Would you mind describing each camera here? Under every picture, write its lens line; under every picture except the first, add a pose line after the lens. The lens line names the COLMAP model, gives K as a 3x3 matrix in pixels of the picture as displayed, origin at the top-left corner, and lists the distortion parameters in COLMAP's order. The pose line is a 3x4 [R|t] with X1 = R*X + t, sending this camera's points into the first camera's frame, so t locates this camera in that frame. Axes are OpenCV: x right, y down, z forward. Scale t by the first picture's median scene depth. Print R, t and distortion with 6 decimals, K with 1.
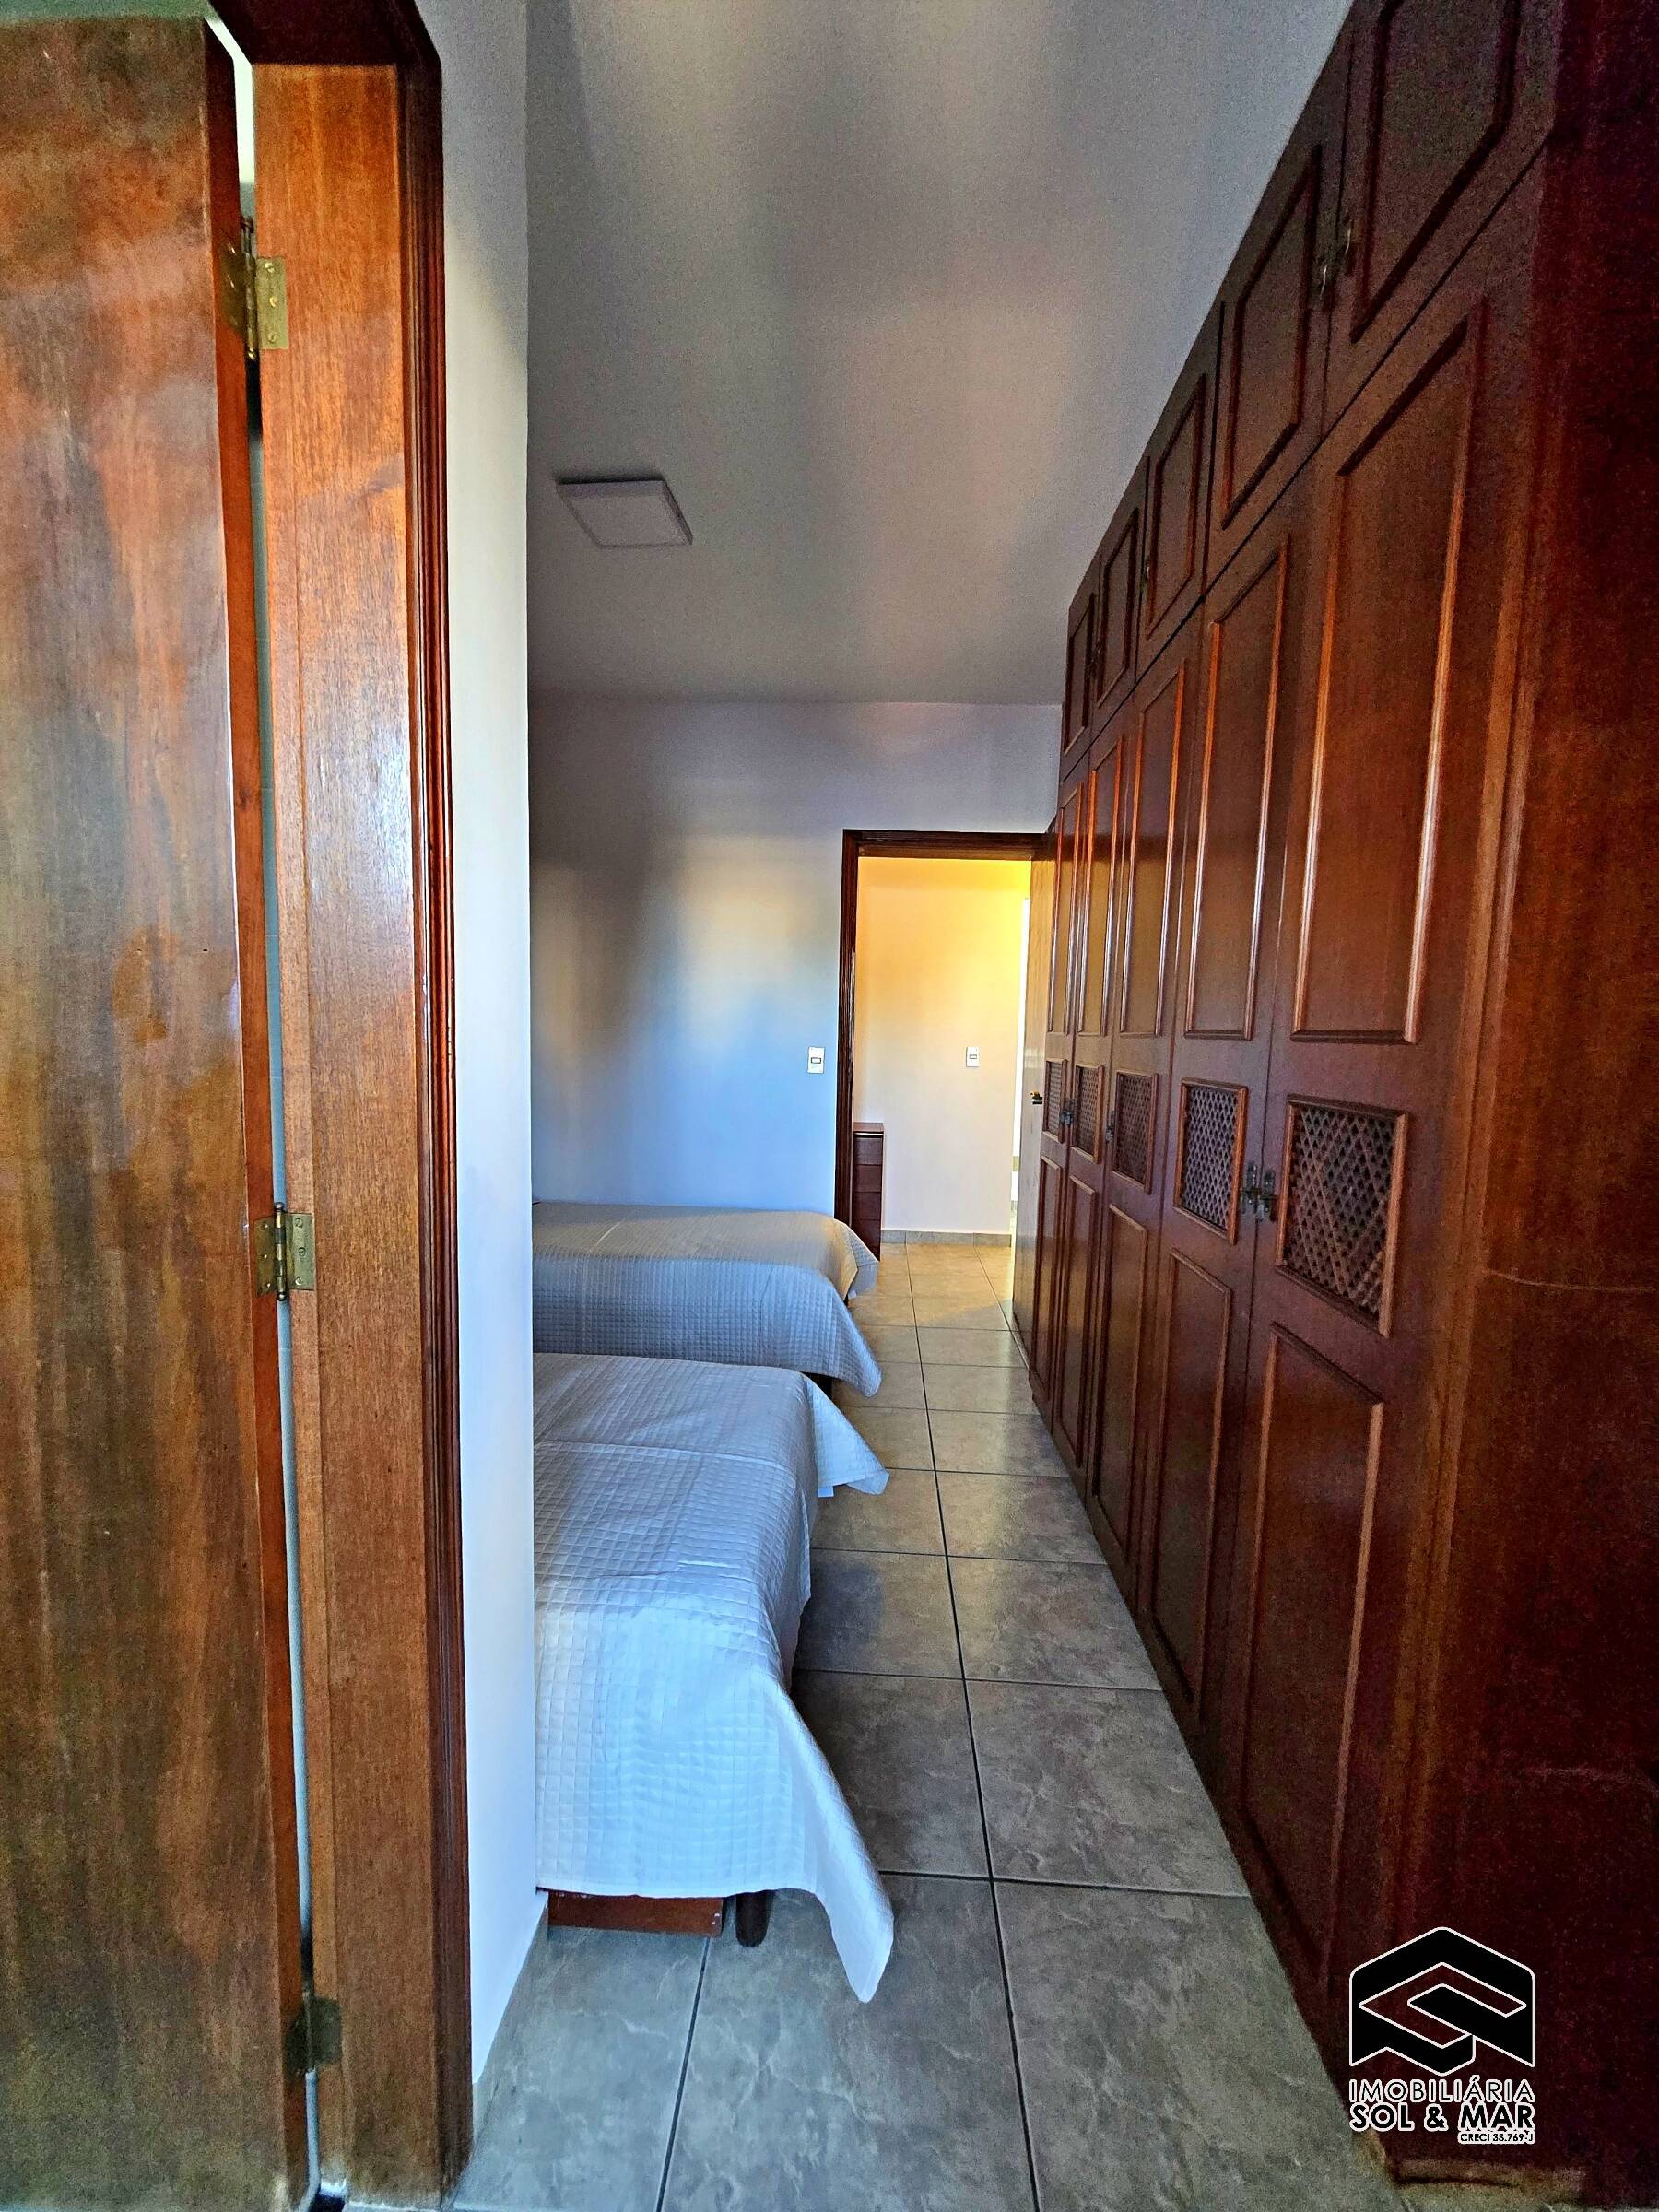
lens RADIAL K [[884.4, 0, 831.8], [0, 884.4, 1090.0], [0, 0, 1]] dist [0.000985, 0.000442]
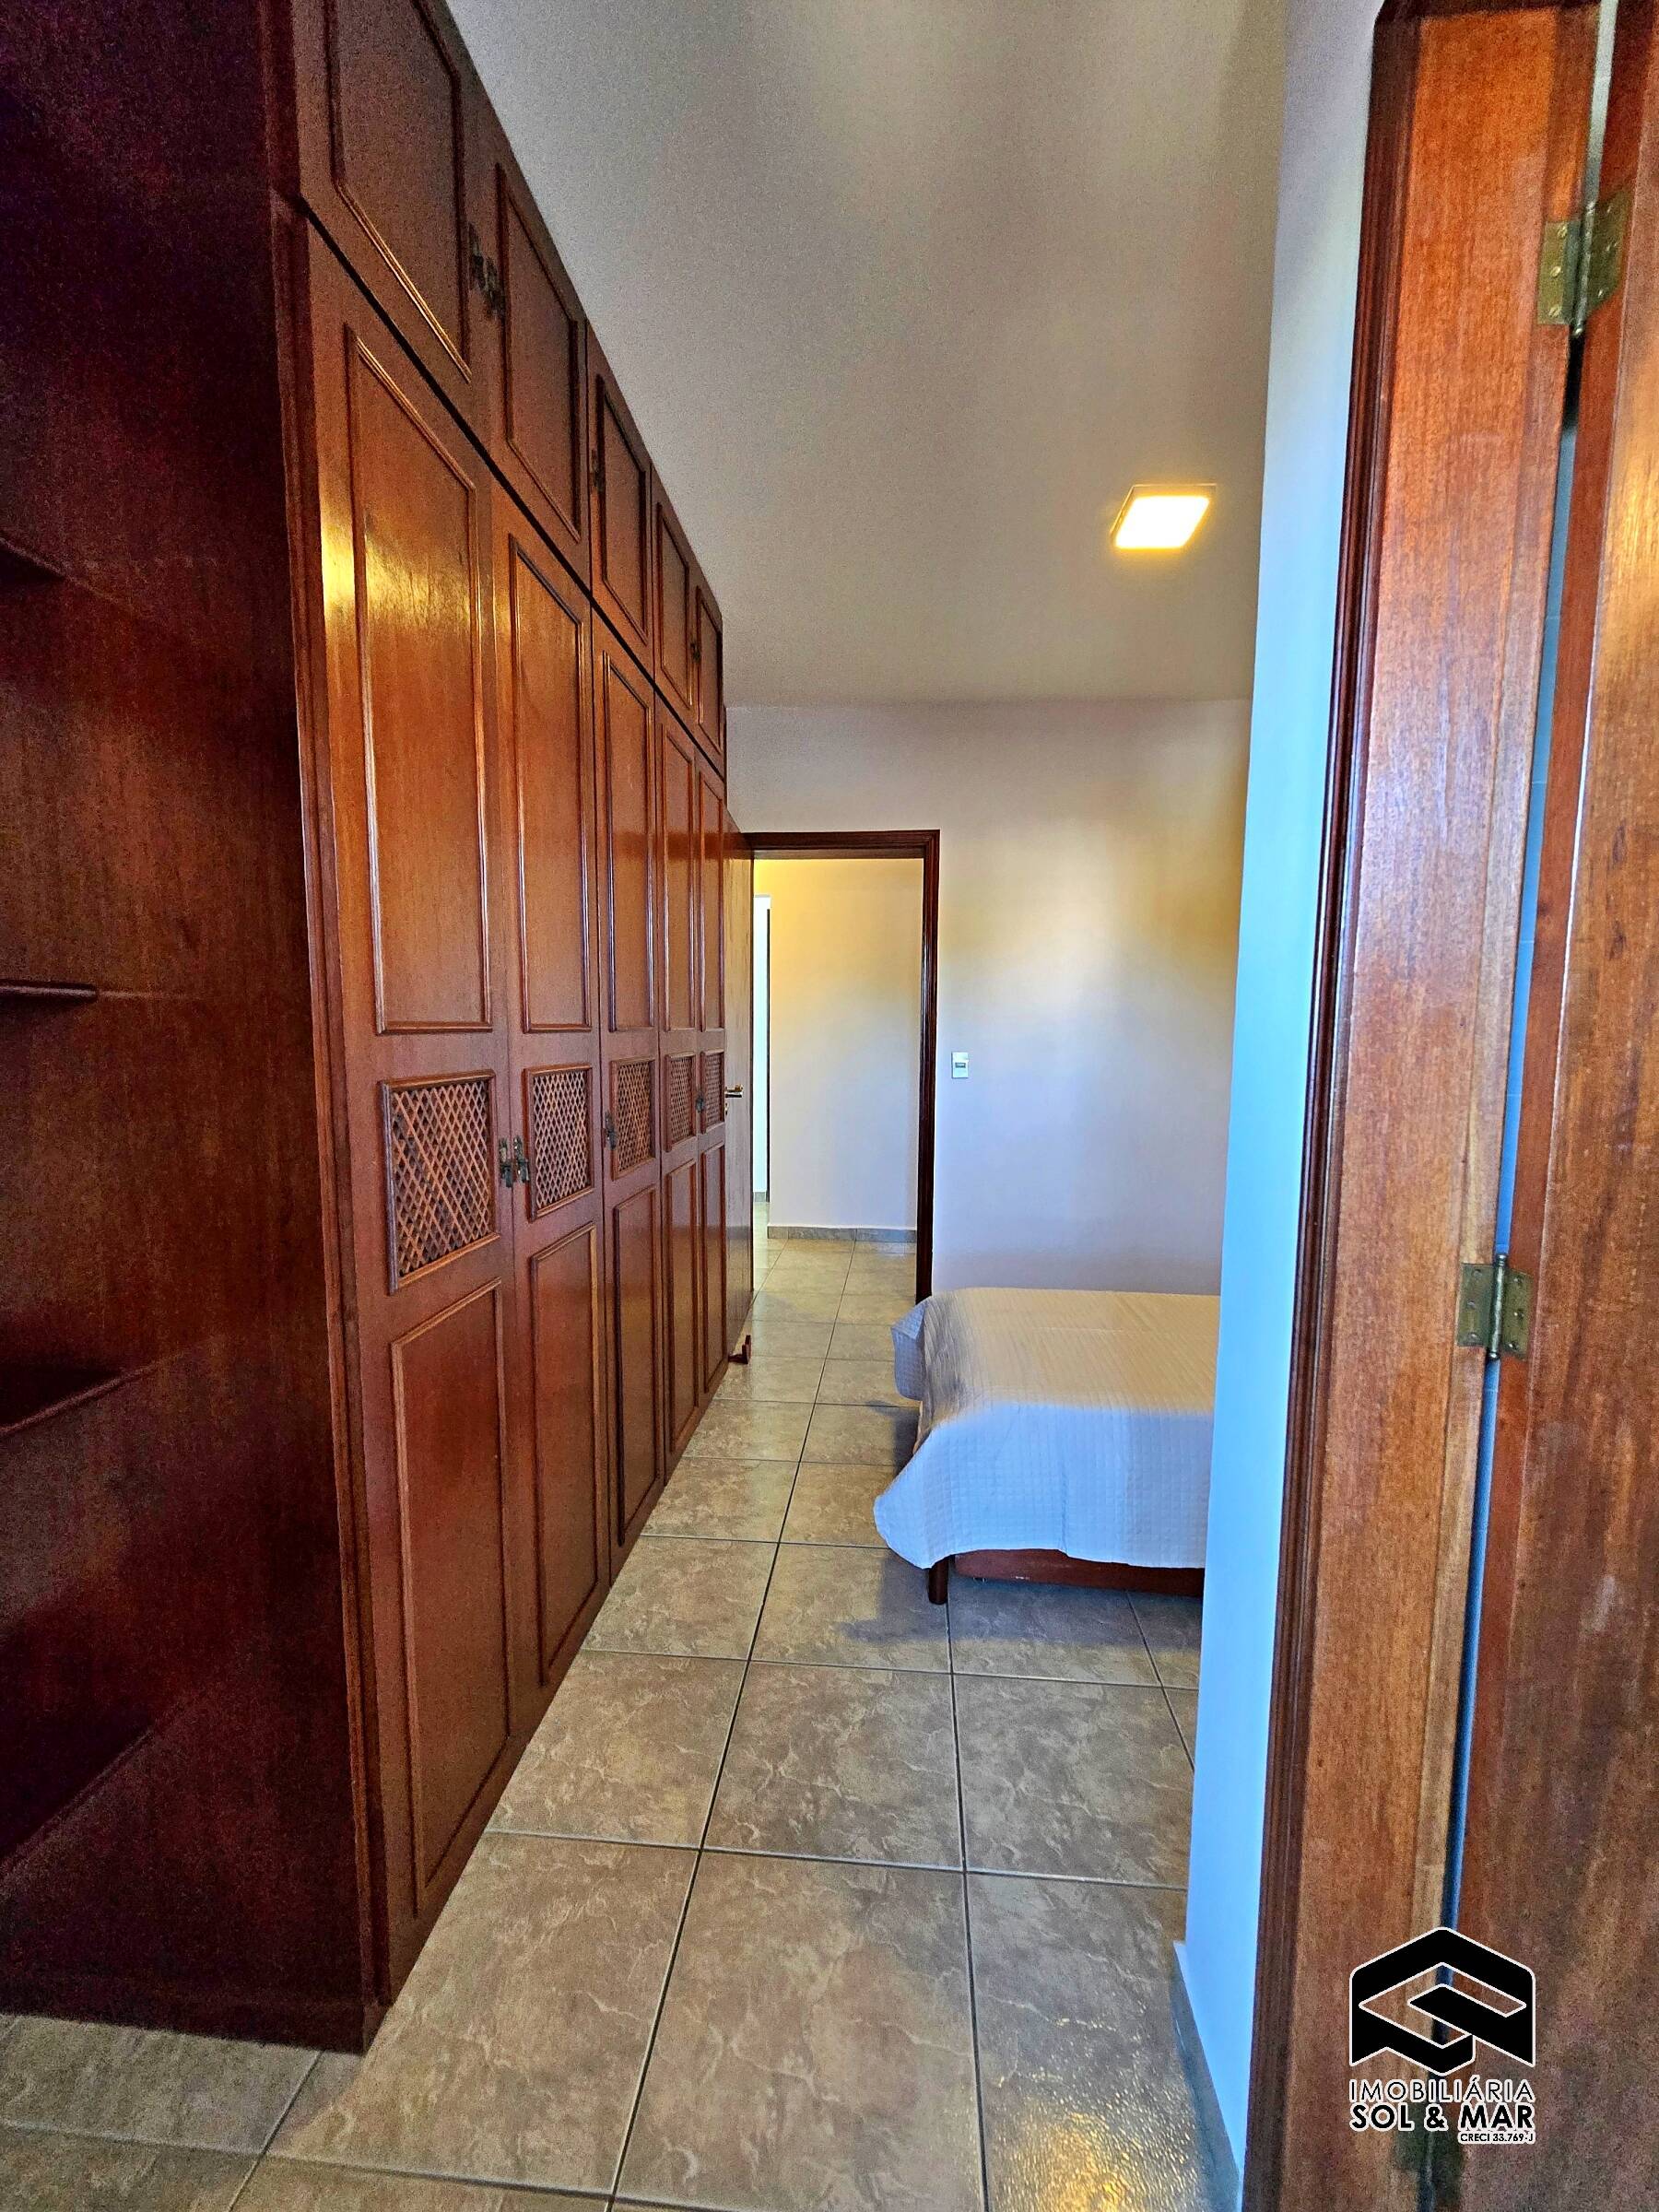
lens RADIAL K [[873.8, 0, 836.9], [0, 873.8, 1094.2], [0, 0, 1]] dist [-0.000849, -0.000350]
pose [[0.999081, -0.016714, -0.039474, 0.109804], [0.016675, 0.999860, -0.001298, 0.003369], [0.039490, 0.000638, 0.999220, -0.004550]]
